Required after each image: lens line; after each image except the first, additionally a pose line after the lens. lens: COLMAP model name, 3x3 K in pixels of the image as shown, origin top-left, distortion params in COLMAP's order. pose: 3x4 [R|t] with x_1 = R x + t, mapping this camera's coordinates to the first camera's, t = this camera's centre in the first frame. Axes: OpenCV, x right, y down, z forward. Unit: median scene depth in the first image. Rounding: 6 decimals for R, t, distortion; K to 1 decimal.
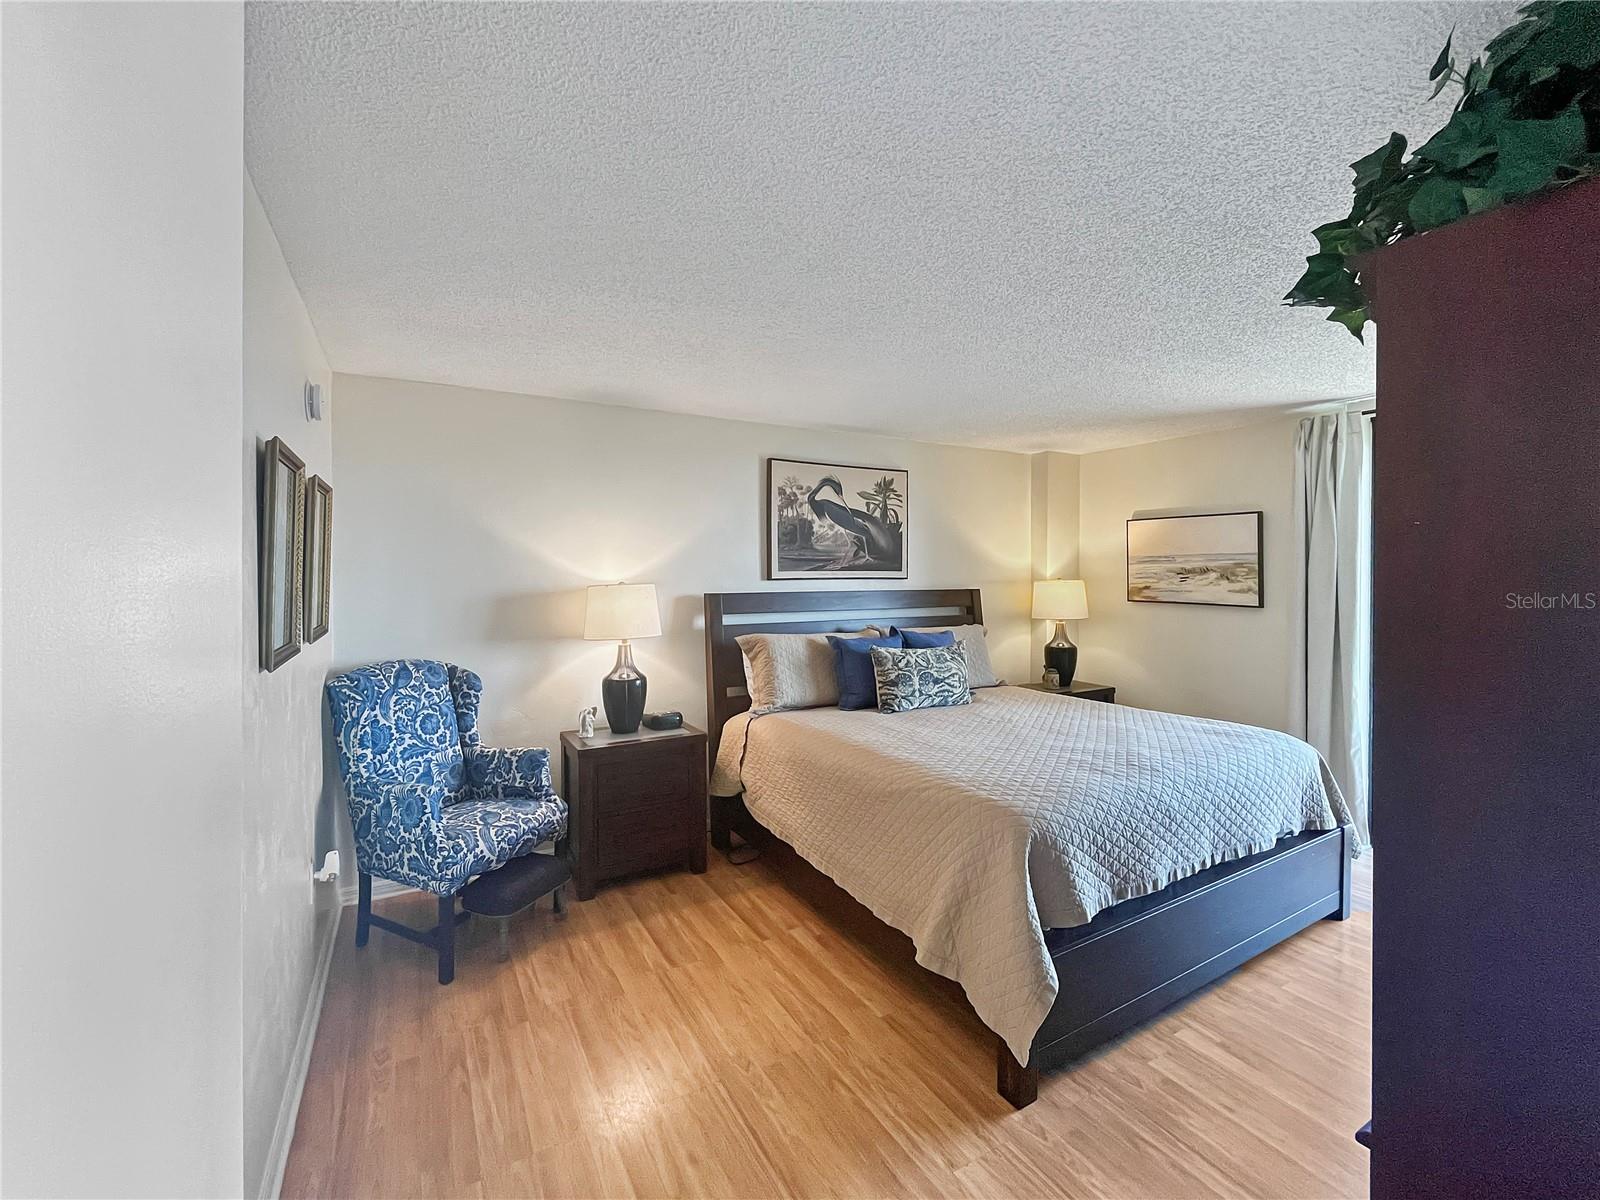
lens RADIAL K [[676.4, 0, 799.5], [0, 676.4, 568.3], [0, 0, 1]] dist [-0.000304, -0.000181]
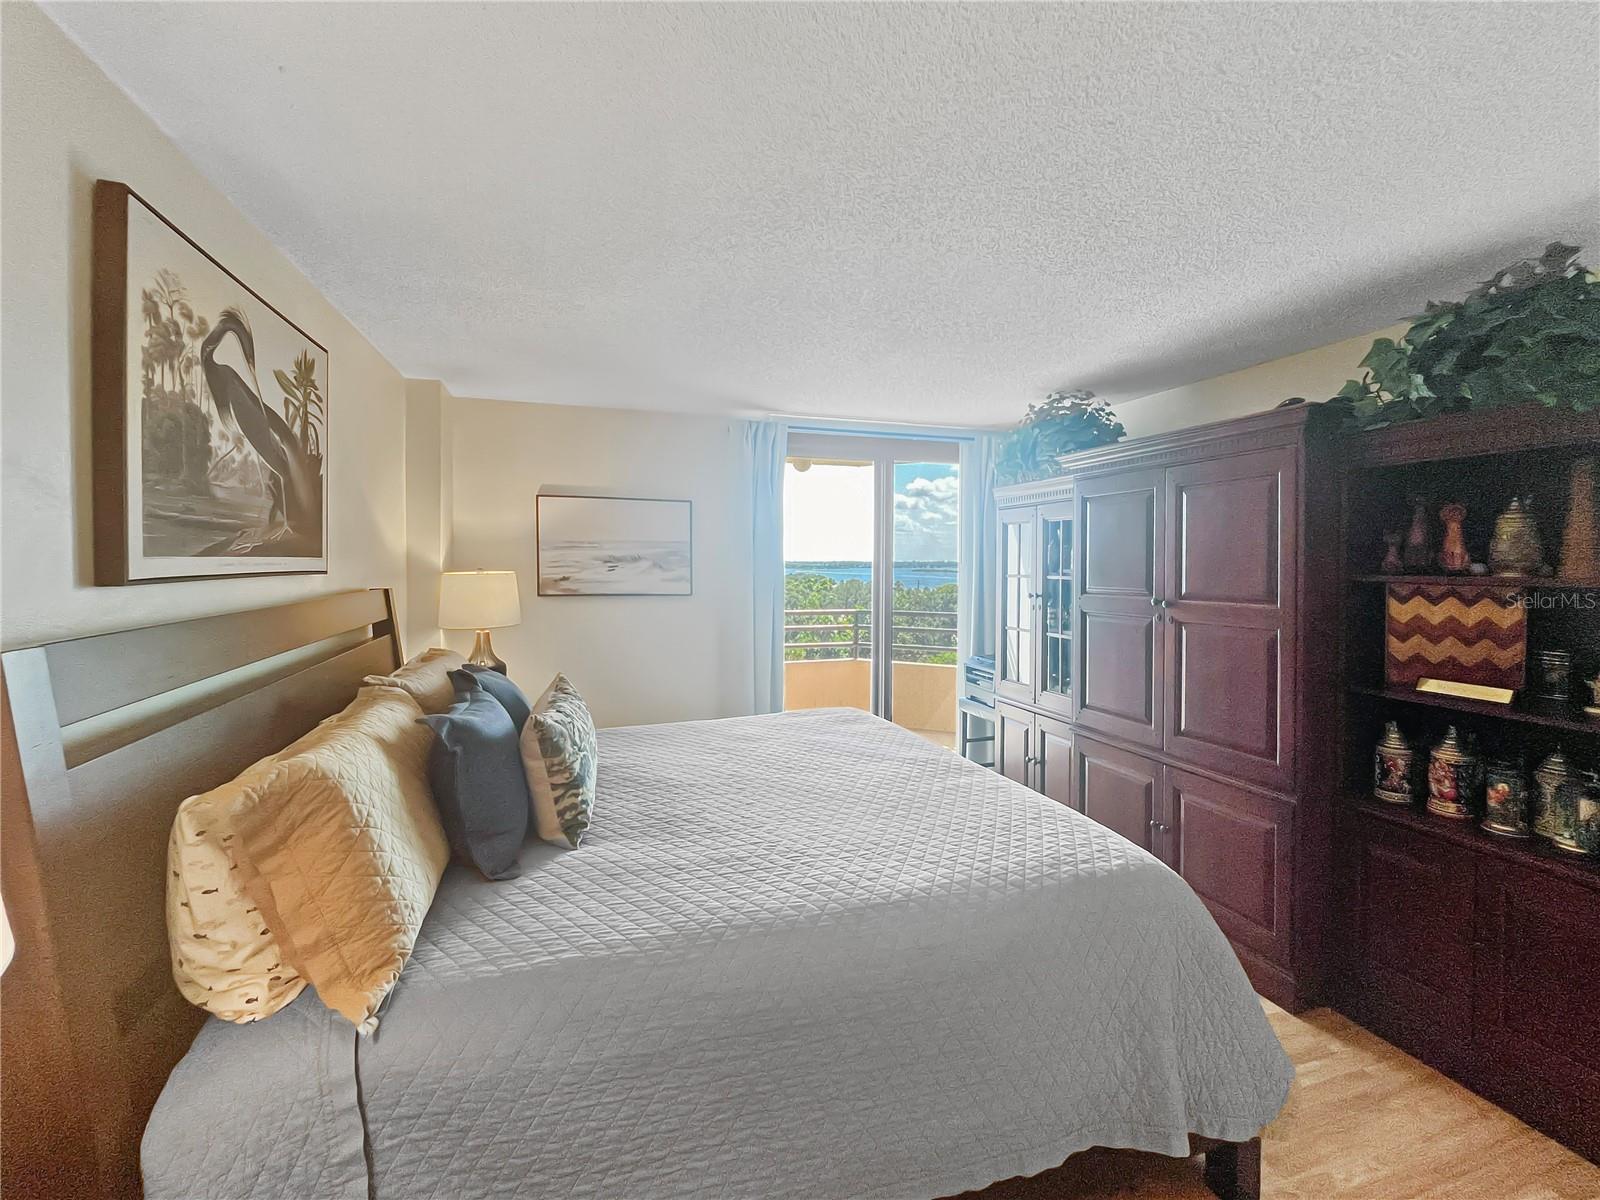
lens RADIAL K [[676.4, 0, 799.5], [0, 676.4, 568.3], [0, 0, 1]] dist [-0.000304, -0.000181]
pose [[0.216136, -0.009817, 0.976314, -0.265243], [-0.010193, 0.999872, 0.012310, 0.002961], [-0.976310, -0.012612, 0.216009, 0.608676]]
